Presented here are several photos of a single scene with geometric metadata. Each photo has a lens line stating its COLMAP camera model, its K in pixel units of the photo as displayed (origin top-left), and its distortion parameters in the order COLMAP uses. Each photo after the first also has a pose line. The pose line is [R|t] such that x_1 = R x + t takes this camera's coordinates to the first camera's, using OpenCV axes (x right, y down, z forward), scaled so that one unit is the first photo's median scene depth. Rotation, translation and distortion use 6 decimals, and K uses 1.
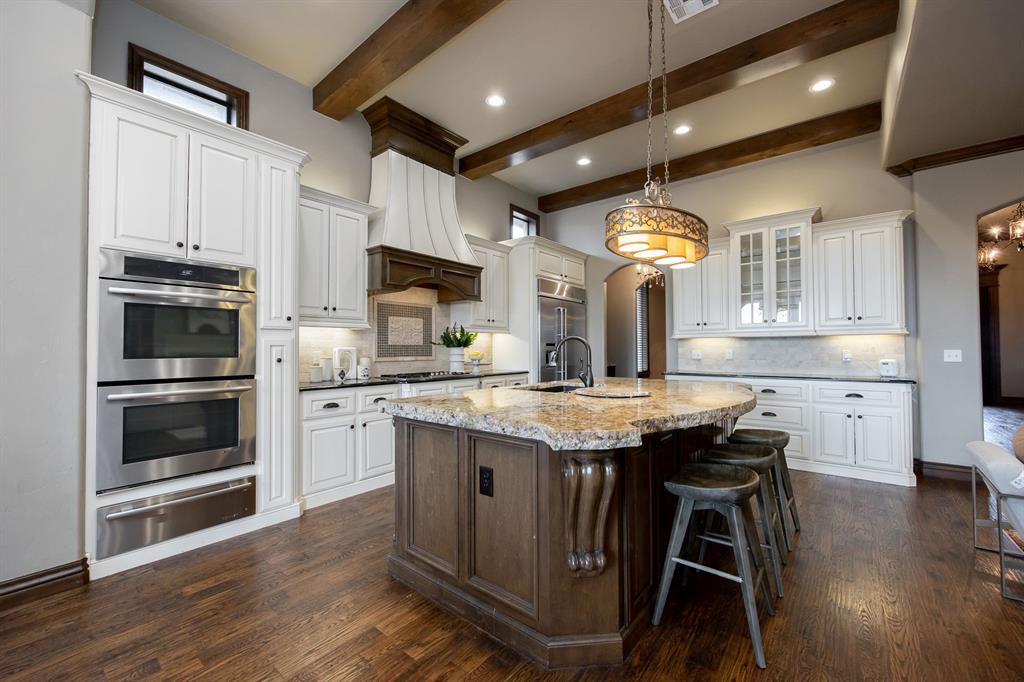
lens RADIAL K [[409.7, 0, 513.4], [0, 409.7, 340.2], [0, 0, 1]] dist [-0.005885, 0.000744]
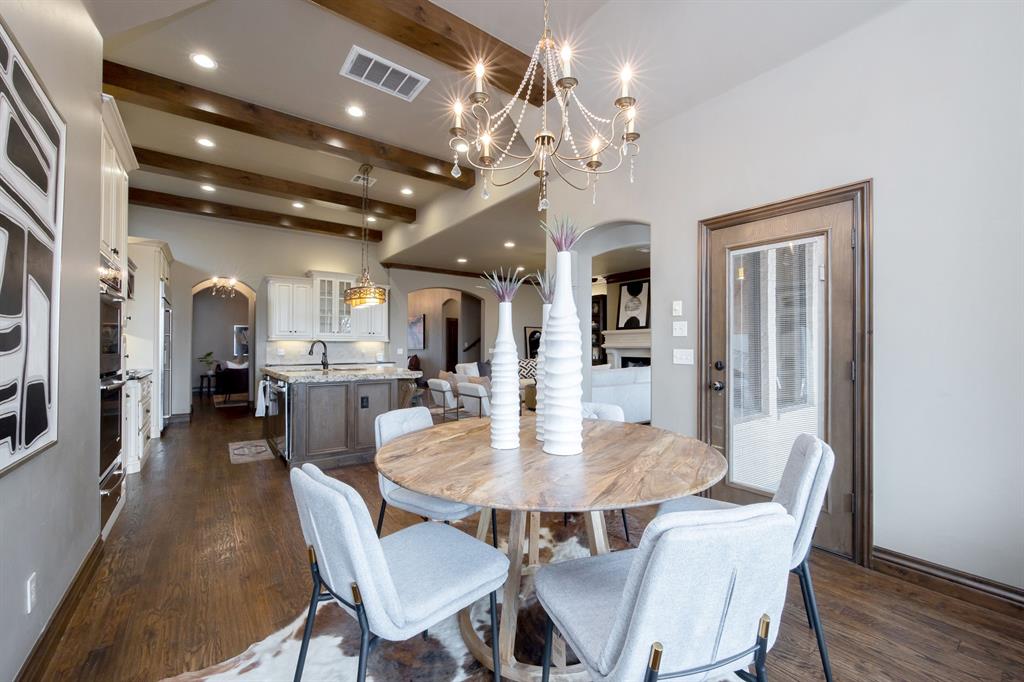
lens RADIAL K [[409.7, 0, 507.7], [0, 409.7, 341.6], [0, 0, 1]] dist [-0.005885, 0.000744]
pose [[0.253296, 0.020870, 0.967164, -0.926031], [-0.019969, 0.999667, -0.016341, 0.007422], [-0.967183, -0.015174, 0.253628, -0.168311]]
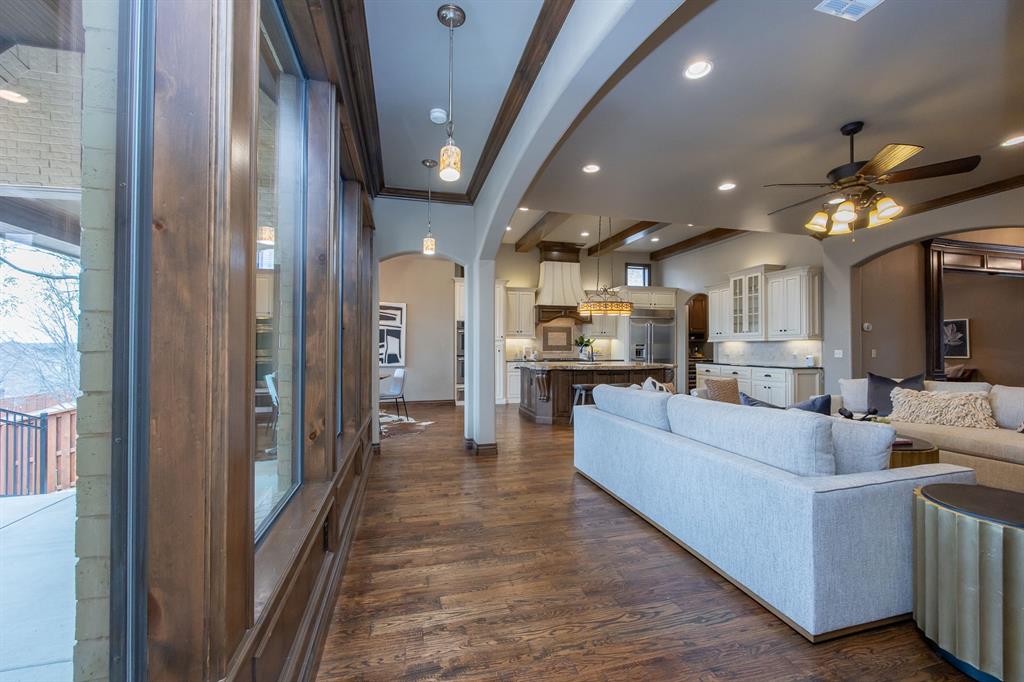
lens RADIAL K [[409.7, 0, 510.9], [0, 409.7, 339.7], [0, 0, 1]] dist [-0.005885, 0.000744]
pose [[0.804461, -0.004233, -0.593991, 0.892617], [0.007080, 0.999972, 0.002462, -0.027310], [0.593964, -0.006186, 0.804468, -0.953976]]
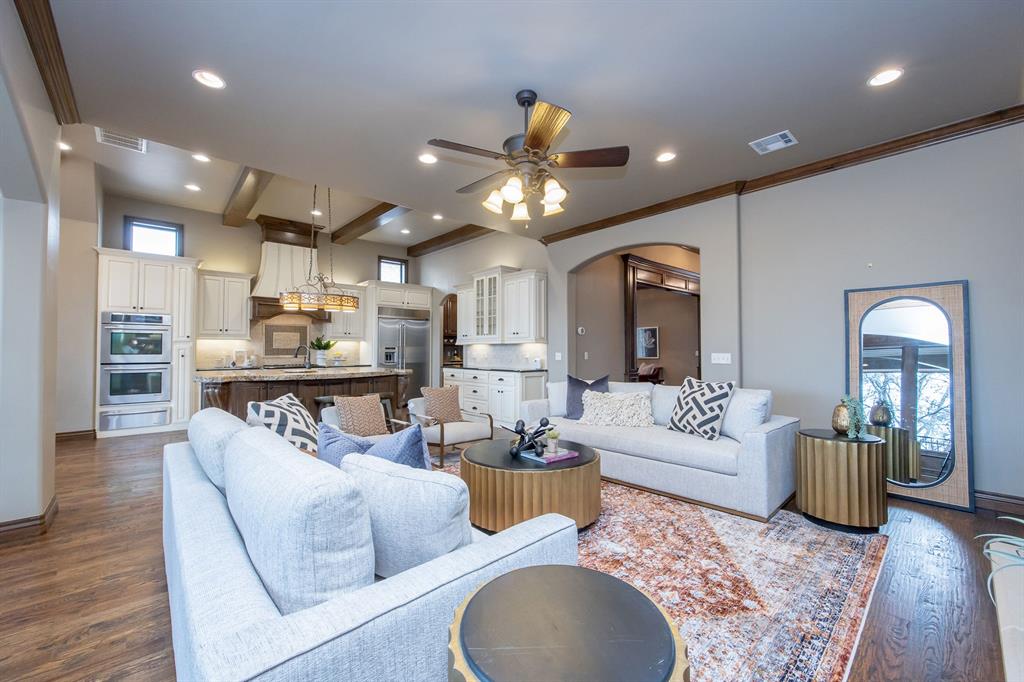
lens RADIAL K [[409.7, 0, 514.7], [0, 409.7, 339.4], [0, 0, 1]] dist [-0.005885, 0.000744]
pose [[0.987966, -0.000040, -0.154670, 1.040991], [-0.000653, 0.999990, -0.004431, -0.020707], [0.154669, 0.004478, 0.987956, -0.607726]]
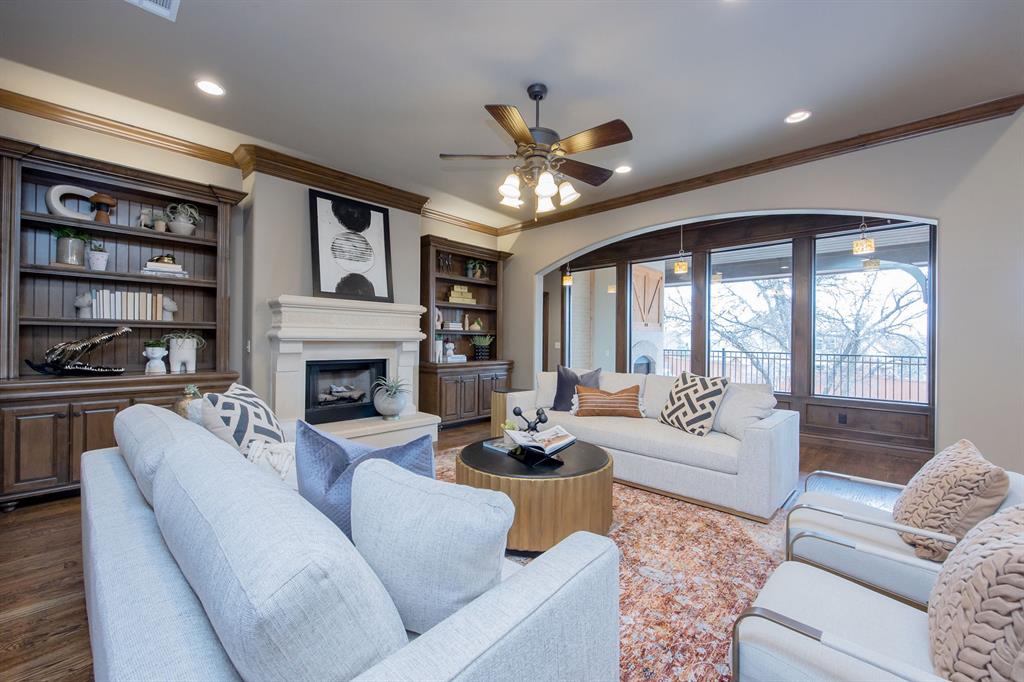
lens RADIAL K [[409.7, 0, 509.7], [0, 409.7, 339.7], [0, 0, 1]] dist [-0.005885, 0.000744]
pose [[-0.996236, 0.000622, 0.086676, 0.958537], [-0.001421, 0.999723, -0.023509, 0.015540], [-0.086667, -0.023544, -0.995959, 0.764417]]
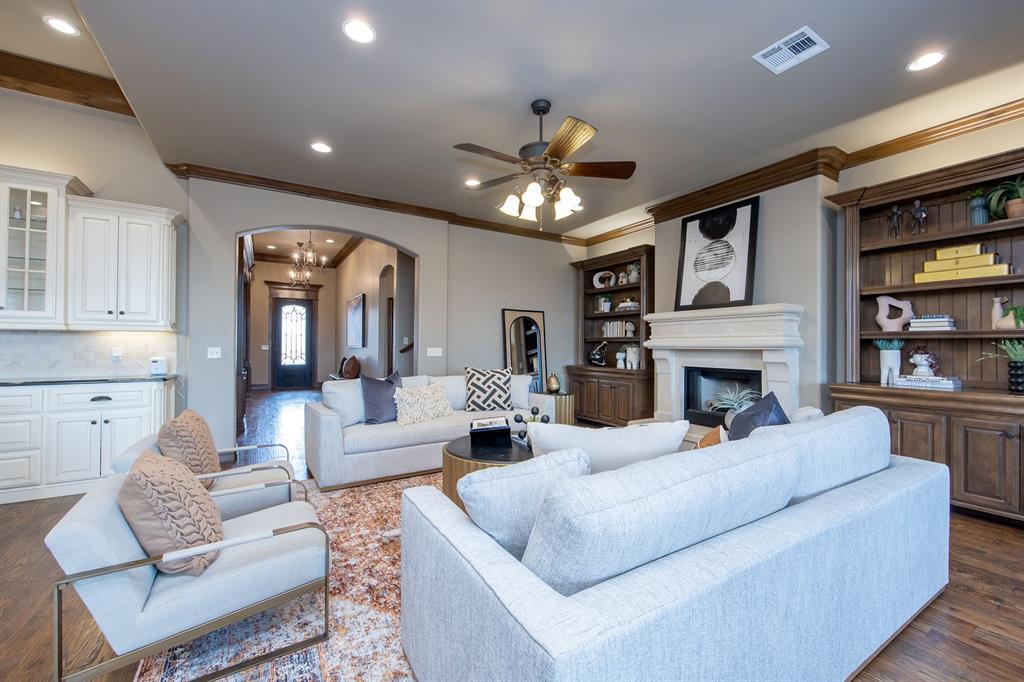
lens RADIAL K [[409.7, 0, 507.3], [0, 409.7, 344.2], [0, 0, 1]] dist [-0.005885, 0.000744]
pose [[0.336028, 0.012262, 0.941772, 0.263977], [-0.024813, 0.999683, -0.004163, -0.001254], [-0.941525, -0.021969, 0.336226, -0.118202]]
